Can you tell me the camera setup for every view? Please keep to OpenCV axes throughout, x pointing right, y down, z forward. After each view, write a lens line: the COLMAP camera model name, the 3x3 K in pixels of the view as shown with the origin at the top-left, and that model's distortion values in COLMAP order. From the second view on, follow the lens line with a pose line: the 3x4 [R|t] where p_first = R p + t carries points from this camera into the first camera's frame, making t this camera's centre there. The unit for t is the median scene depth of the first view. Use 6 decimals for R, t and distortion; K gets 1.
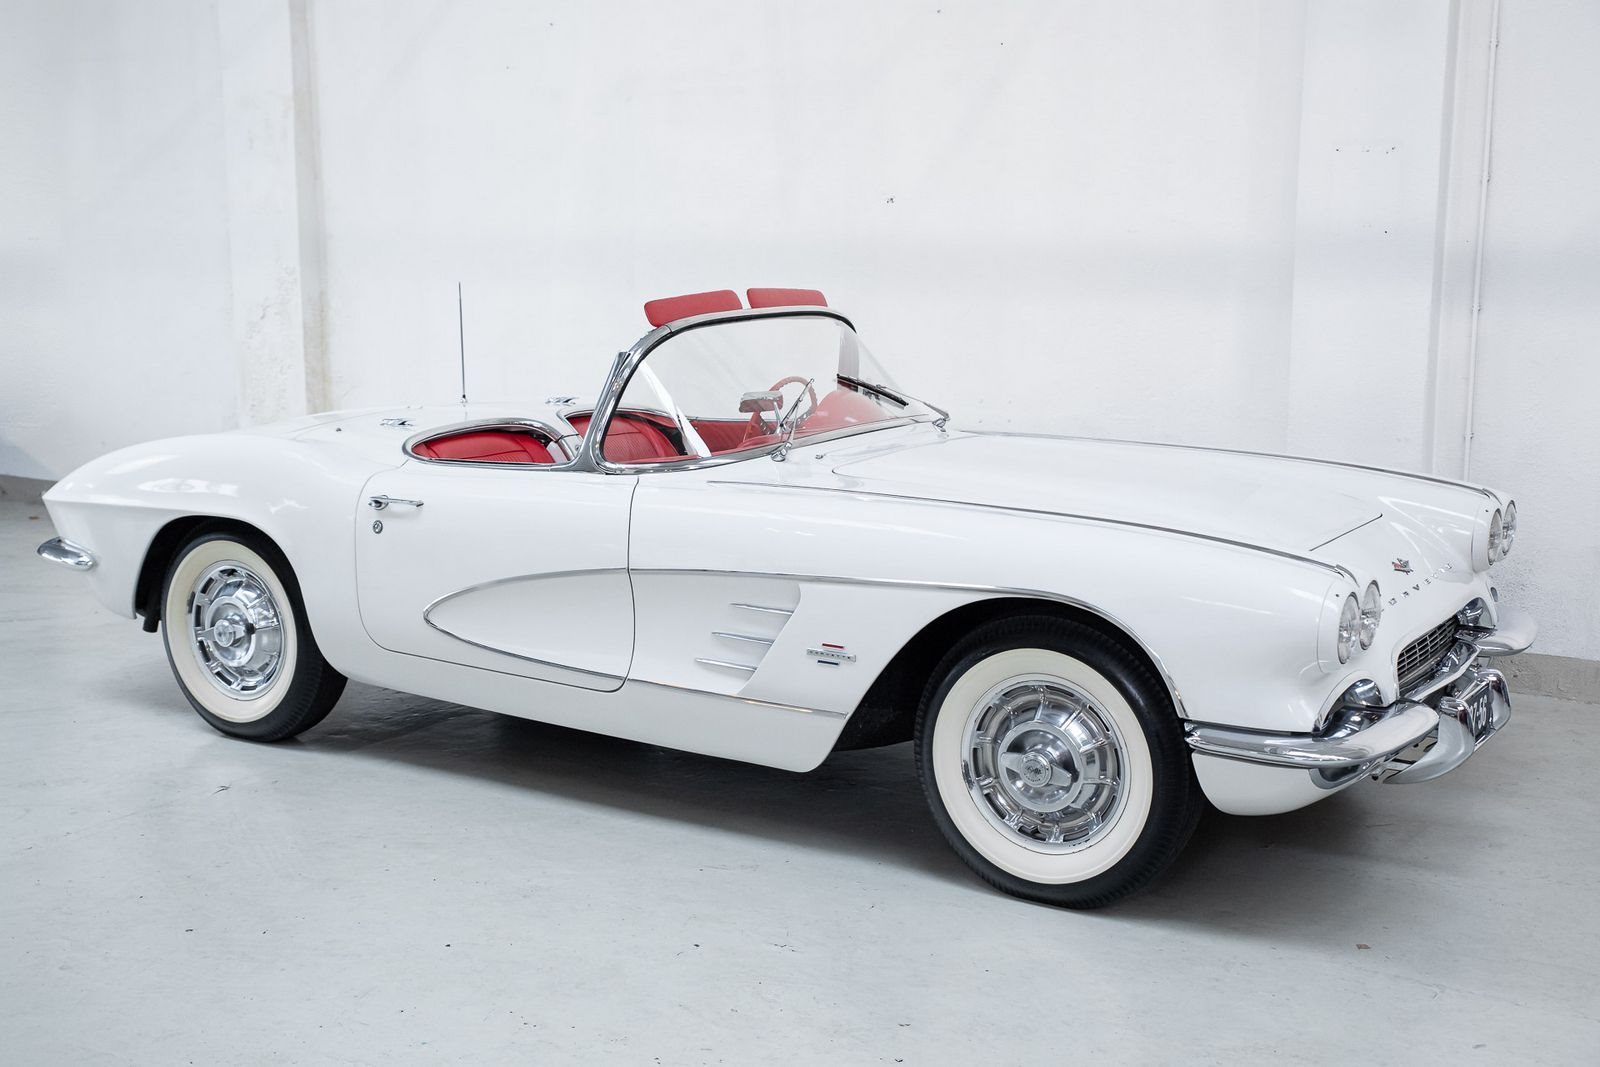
lens RADIAL K [[1888.0, 0, 800.0], [0, 1888.0, 533.5], [0, 0, 1]] dist [-0.006537, 0.019820]
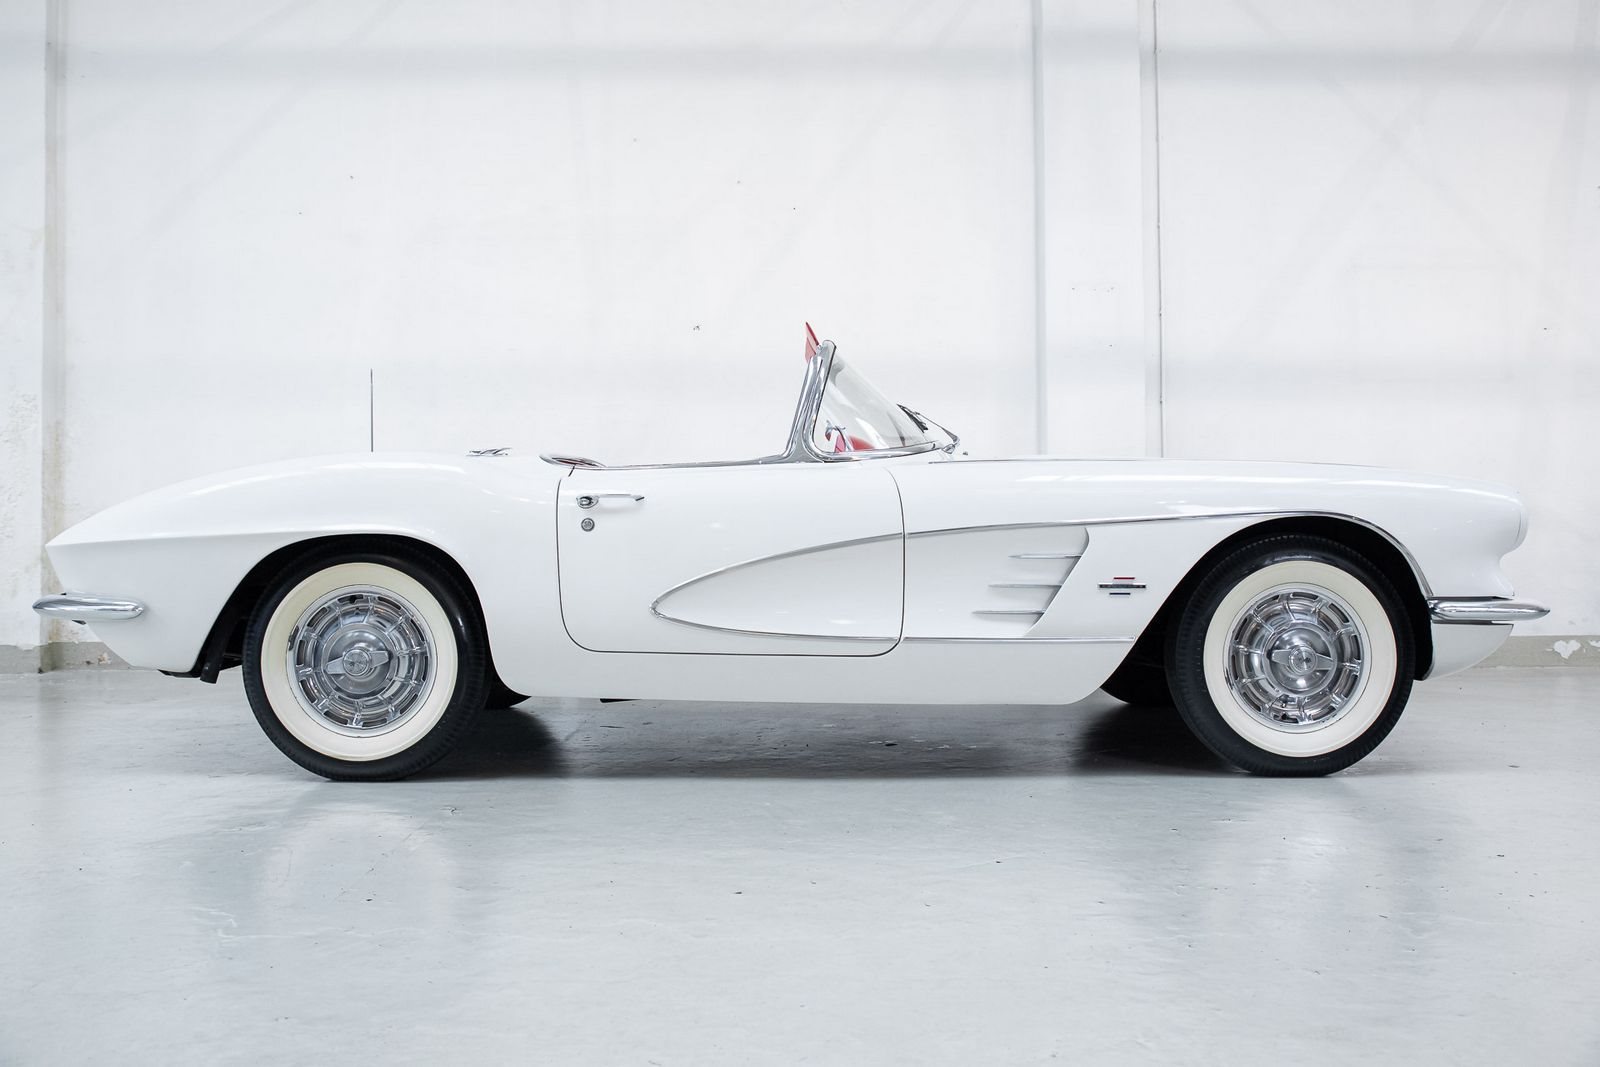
lens RADIAL K [[1354.8, 0, 797.8], [0, 1354.8, 499.7], [0, 0, 1]] dist [-0.040482, 0.009714]
pose [[0.852974, -0.002163, 0.521950, -0.501690], [0.092904, 0.984653, -0.147744, 0.099229], [-0.513620, 0.174513, 0.840084, 0.339203]]
